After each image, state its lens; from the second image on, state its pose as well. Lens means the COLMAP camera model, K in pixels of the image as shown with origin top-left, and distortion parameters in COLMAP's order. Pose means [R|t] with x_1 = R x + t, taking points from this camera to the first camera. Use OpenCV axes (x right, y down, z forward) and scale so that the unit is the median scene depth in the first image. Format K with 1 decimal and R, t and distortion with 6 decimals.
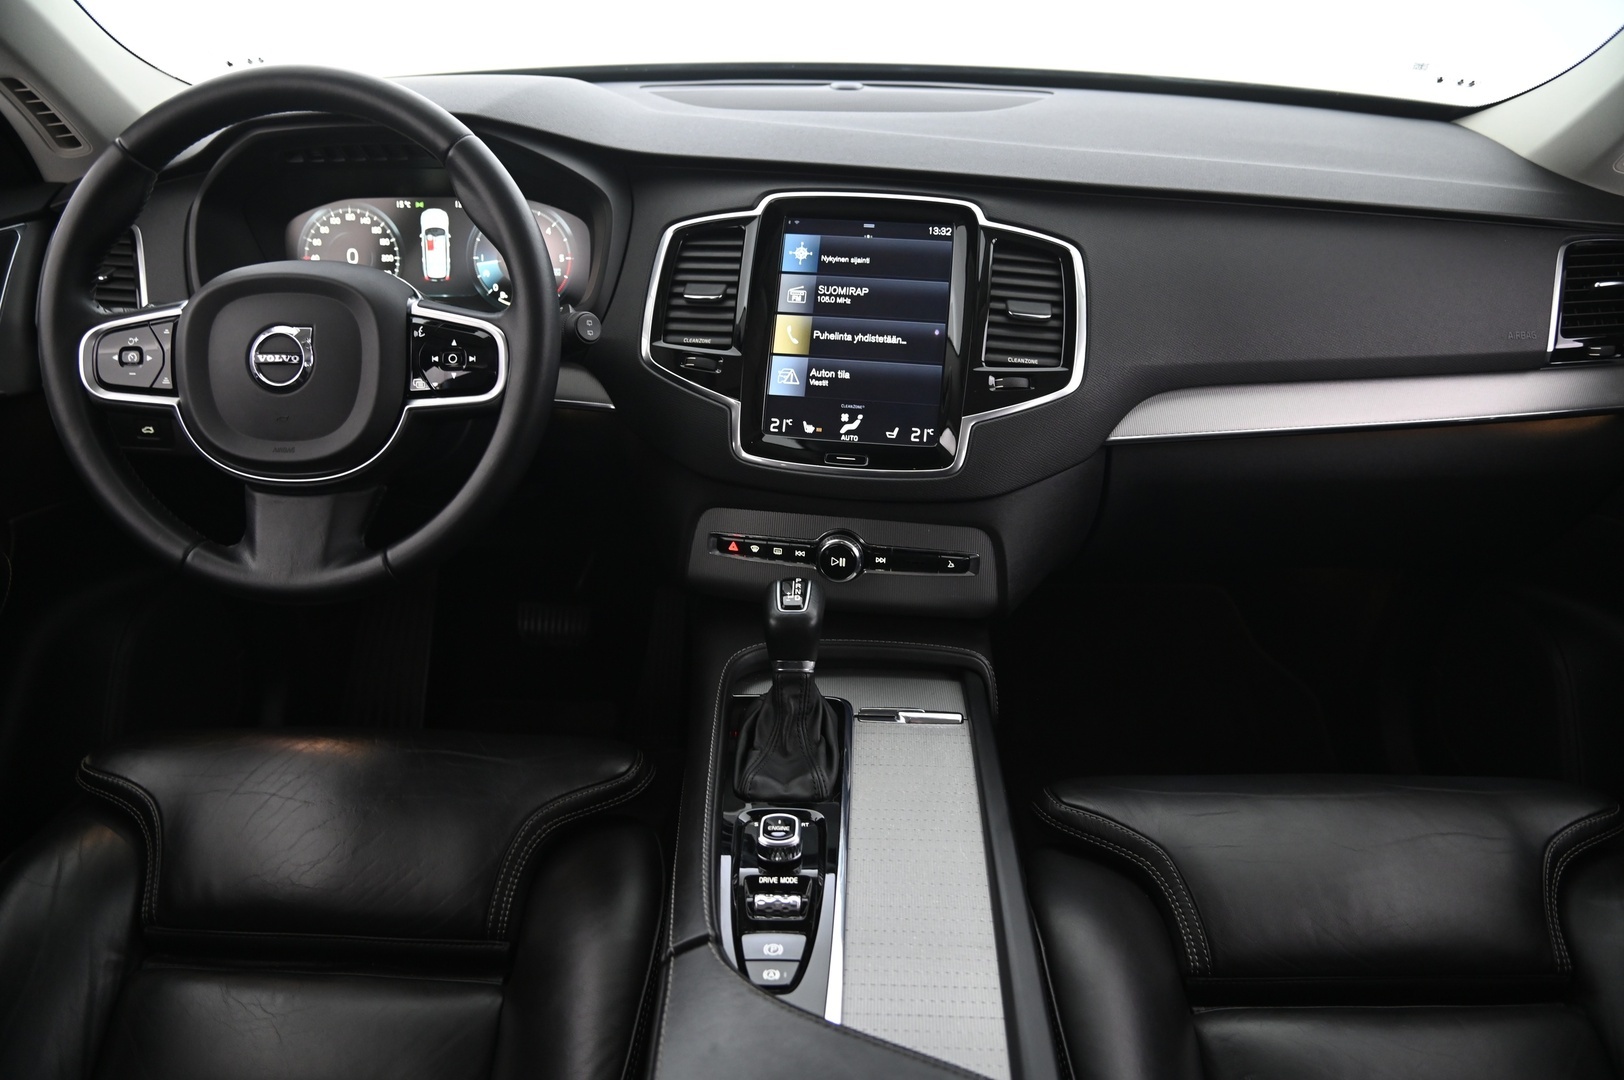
lens RADIAL K [[1090.6, 0, 794.0], [0, 1090.6, 540.6], [0, 0, 1]] dist [-0.125969, 0.057810]
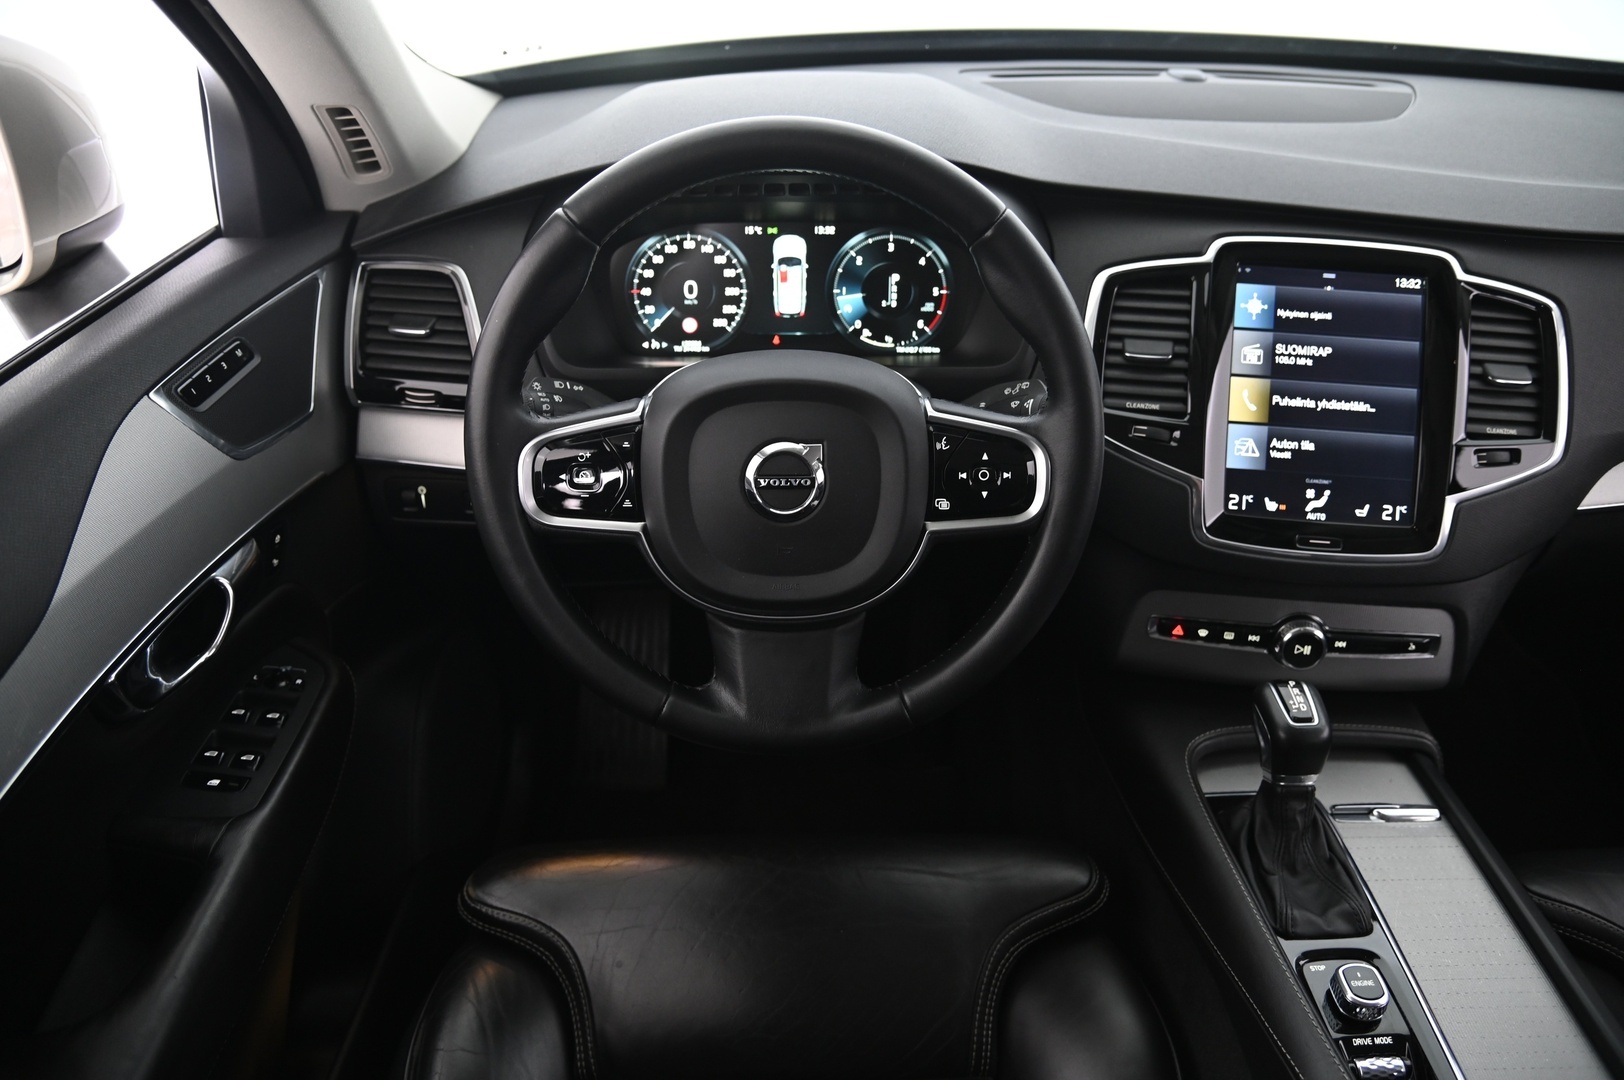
lens RADIAL K [[1090.6, 0, 794.0], [0, 1090.6, 540.6], [0, 0, 1]] dist [-0.125969, 0.057810]
pose [[0.999576, -0.024936, 0.015014, -0.396950], [0.023309, 0.994693, 0.100216, -0.170706], [-0.017433, -0.099823, 0.994852, 0.110402]]
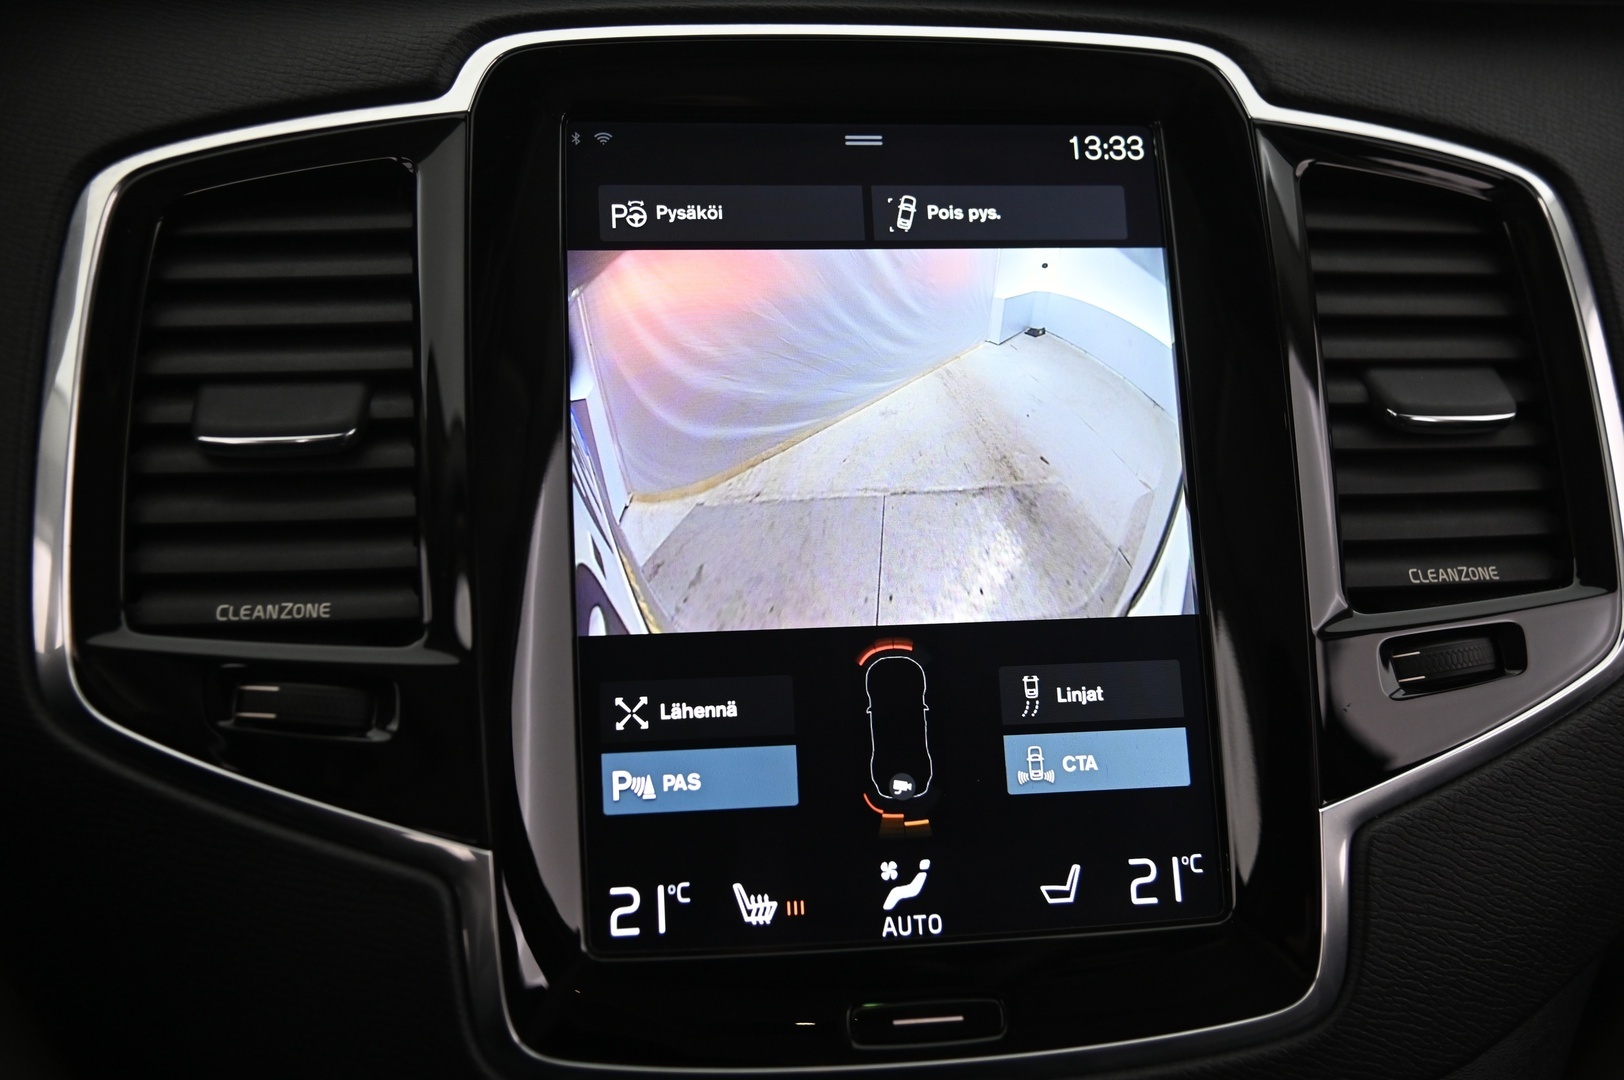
lens RADIAL K [[1725.4, 0, 812.0], [0, 1725.4, 540.0], [0, 0, 1]] dist [0.025868, 0.016391]
pose [[0.953762, -0.099466, 0.283627, -0.082735], [0.118087, 0.991779, -0.049287, -0.167299], [-0.276393, 0.080501, 0.957667, 0.578693]]
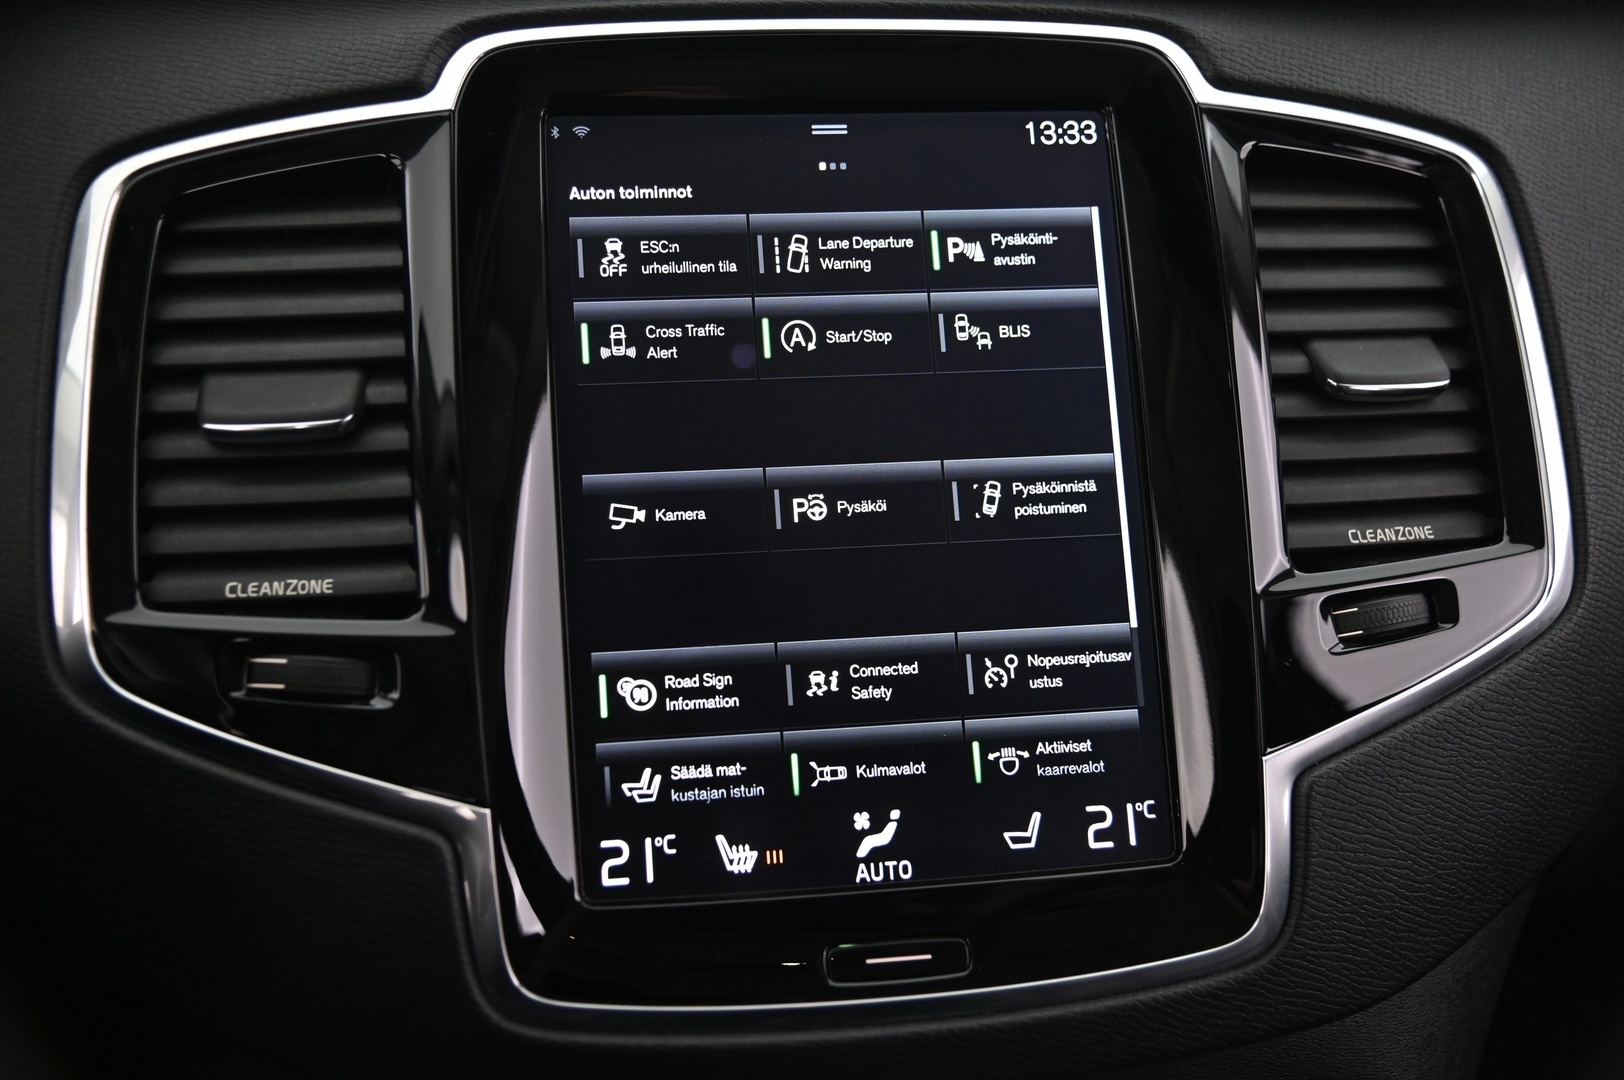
lens RADIAL K [[1725.4, 0, 812.0], [0, 1725.4, 540.0], [0, 0, 1]] dist [0.025868, 0.016391]
pose [[0.950530, -0.122918, 0.285279, -0.085124], [0.133135, 0.990959, -0.016621, -0.172673], [-0.280657, 0.053779, 0.958300, 0.551668]]
